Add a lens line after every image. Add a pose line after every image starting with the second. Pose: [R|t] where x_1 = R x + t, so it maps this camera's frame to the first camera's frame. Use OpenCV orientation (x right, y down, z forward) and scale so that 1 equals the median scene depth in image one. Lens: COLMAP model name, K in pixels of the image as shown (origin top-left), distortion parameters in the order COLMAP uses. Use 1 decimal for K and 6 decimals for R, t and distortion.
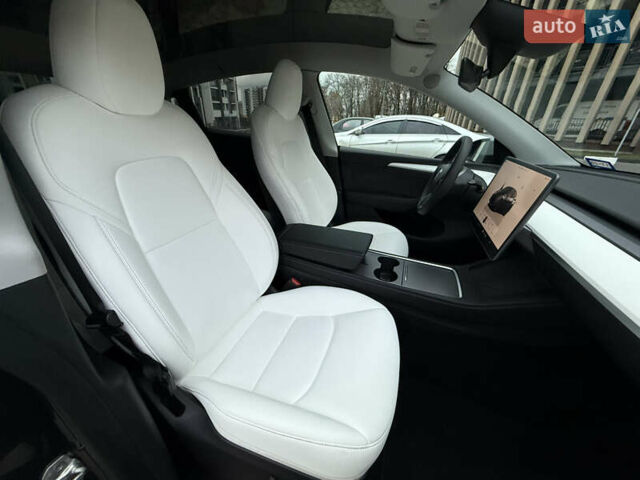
lens RADIAL K [[251.9, 0, 320.0], [0, 251.9, 240.0], [0, 0, 1]] dist [-0.003282, -0.000410]
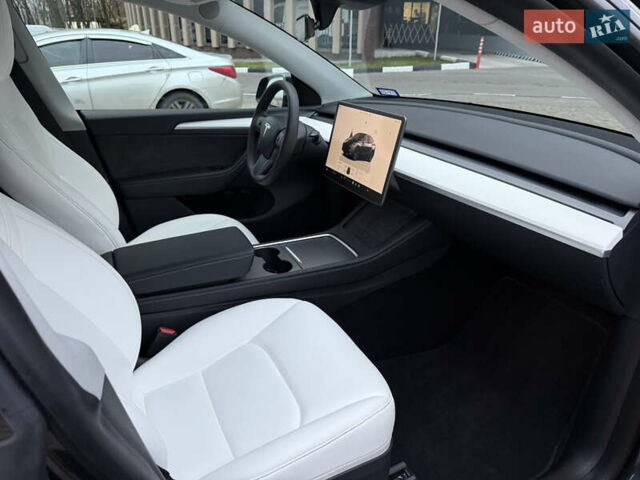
lens RADIAL K [[447.7, 0, 320.0], [0, 447.7, 240.0], [0, 0, 1]] dist [0.007077, -0.006429]
pose [[0.703510, -0.329231, 0.629826, -0.295808], [0.333090, 0.935606, 0.117014, -0.035807], [-0.627793, 0.127468, 0.767872, -0.101377]]
